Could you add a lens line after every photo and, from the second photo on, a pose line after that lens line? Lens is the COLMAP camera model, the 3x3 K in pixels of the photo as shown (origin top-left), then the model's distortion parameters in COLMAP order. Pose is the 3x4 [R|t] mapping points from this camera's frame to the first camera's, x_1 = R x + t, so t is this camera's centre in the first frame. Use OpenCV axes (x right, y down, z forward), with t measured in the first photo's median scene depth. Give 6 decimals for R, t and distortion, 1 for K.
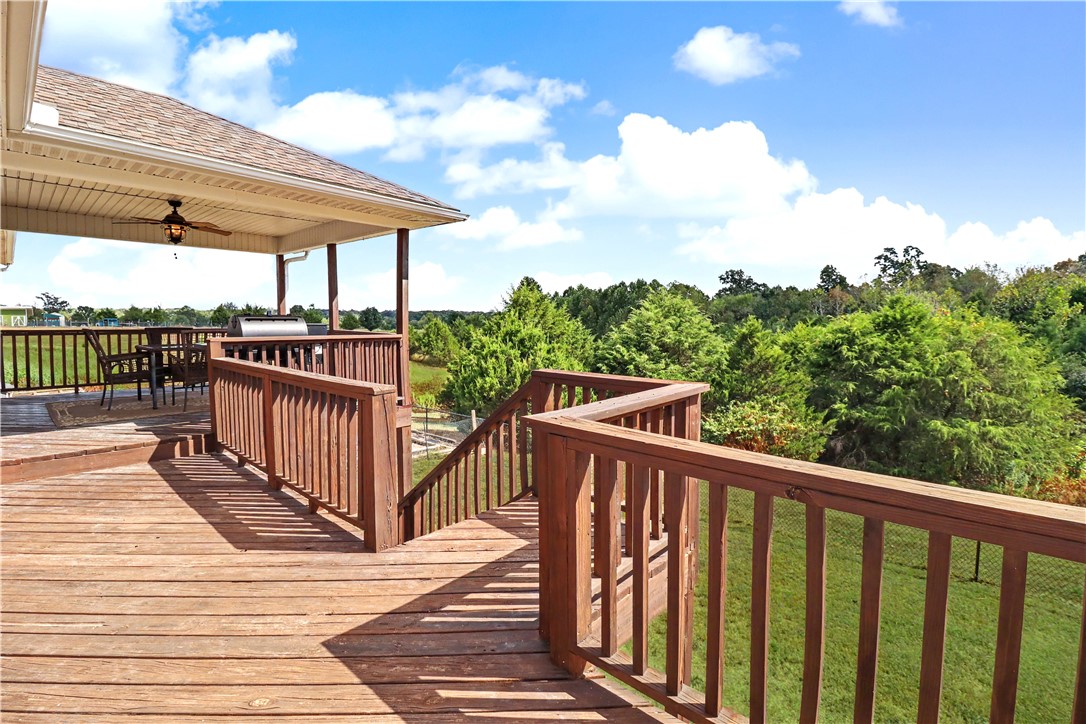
lens RADIAL K [[504.1, 0, 537.9], [0, 504.1, 342.8], [0, 0, 1]] dist [-0.008443, 0.000336]
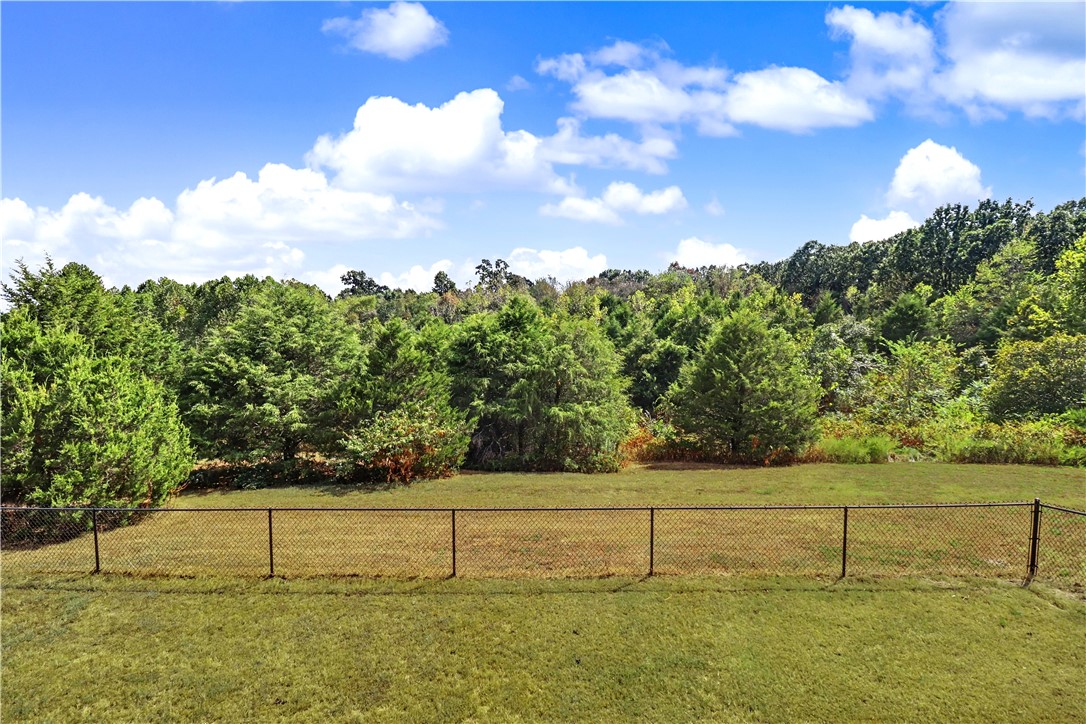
lens RADIAL K [[504.1, 0, 542.0], [0, 504.1, 342.3], [0, 0, 1]] dist [-0.008443, 0.000336]
pose [[0.748790, -0.034819, 0.661892, 0.023115], [0.038024, 0.999231, 0.009549, -0.001539], [-0.661716, 0.018018, 0.749538, 0.133049]]
